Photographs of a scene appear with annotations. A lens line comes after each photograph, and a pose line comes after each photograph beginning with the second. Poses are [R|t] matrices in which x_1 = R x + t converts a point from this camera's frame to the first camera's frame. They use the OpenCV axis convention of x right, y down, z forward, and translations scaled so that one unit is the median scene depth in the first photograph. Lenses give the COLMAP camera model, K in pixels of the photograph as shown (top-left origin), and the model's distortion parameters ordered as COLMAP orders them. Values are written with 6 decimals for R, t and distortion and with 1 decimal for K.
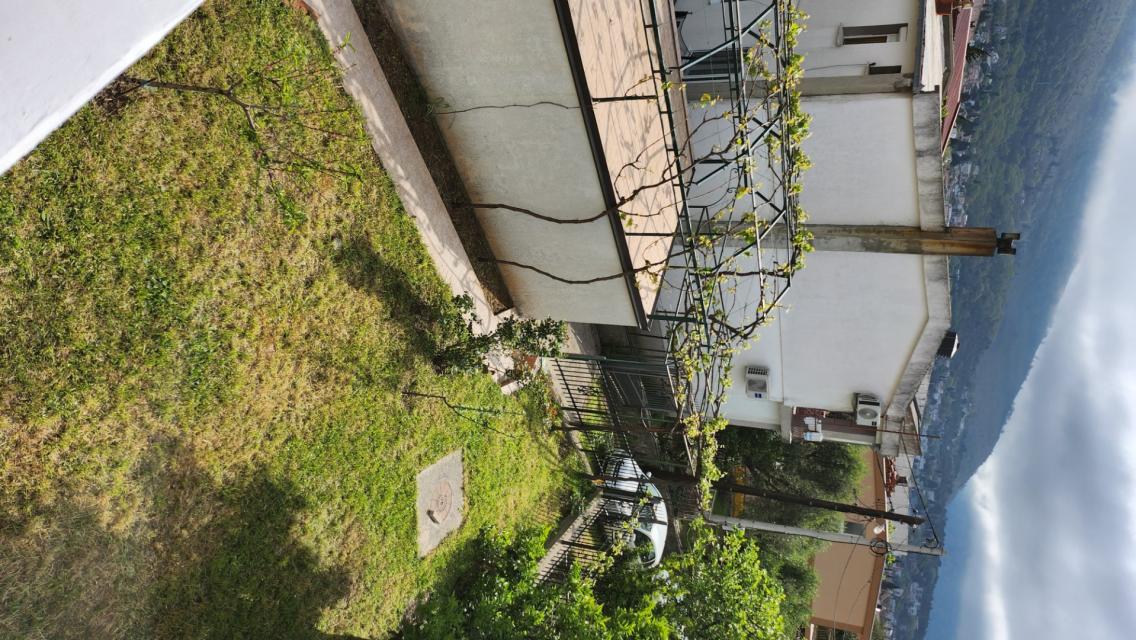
lens RADIAL K [[792.5, 0, 555.9], [0, 792.5, 326.9], [0, 0, 1]] dist [0.078745, -0.092615]
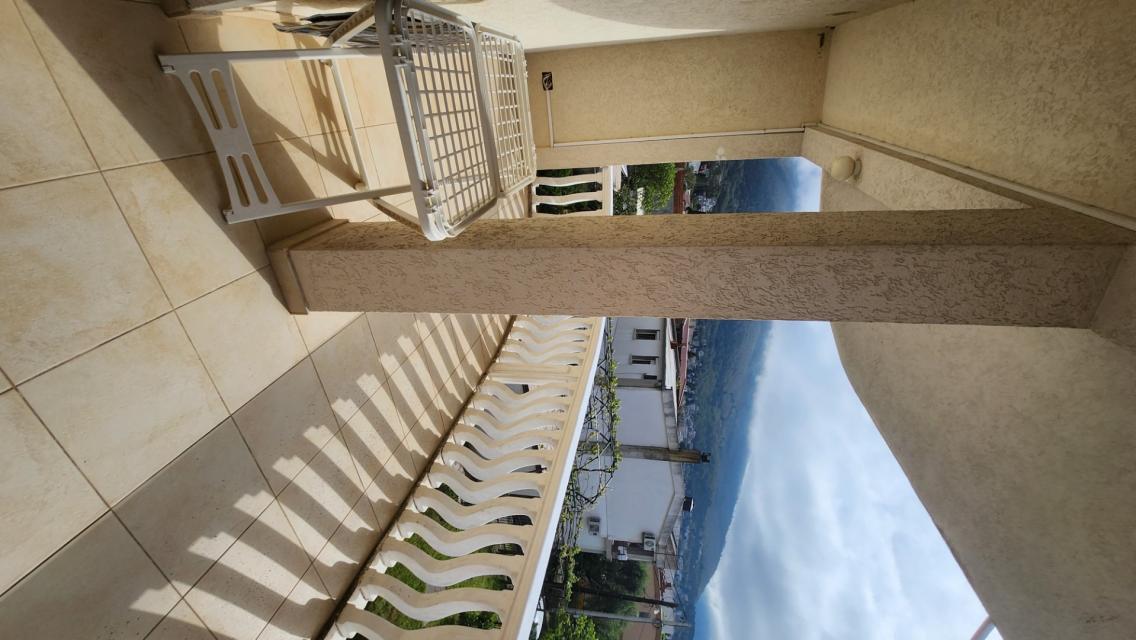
lens RADIAL K [[453.5, 0, 574.7], [0, 453.5, 332.8], [0, 0, 1]] dist [-0.024608, -0.000199]
pose [[0.976141, 0.087283, 0.198825, -0.044520], [-0.016938, 0.943471, -0.331023, -0.008322], [-0.216478, 0.319757, 0.922438, -0.120480]]
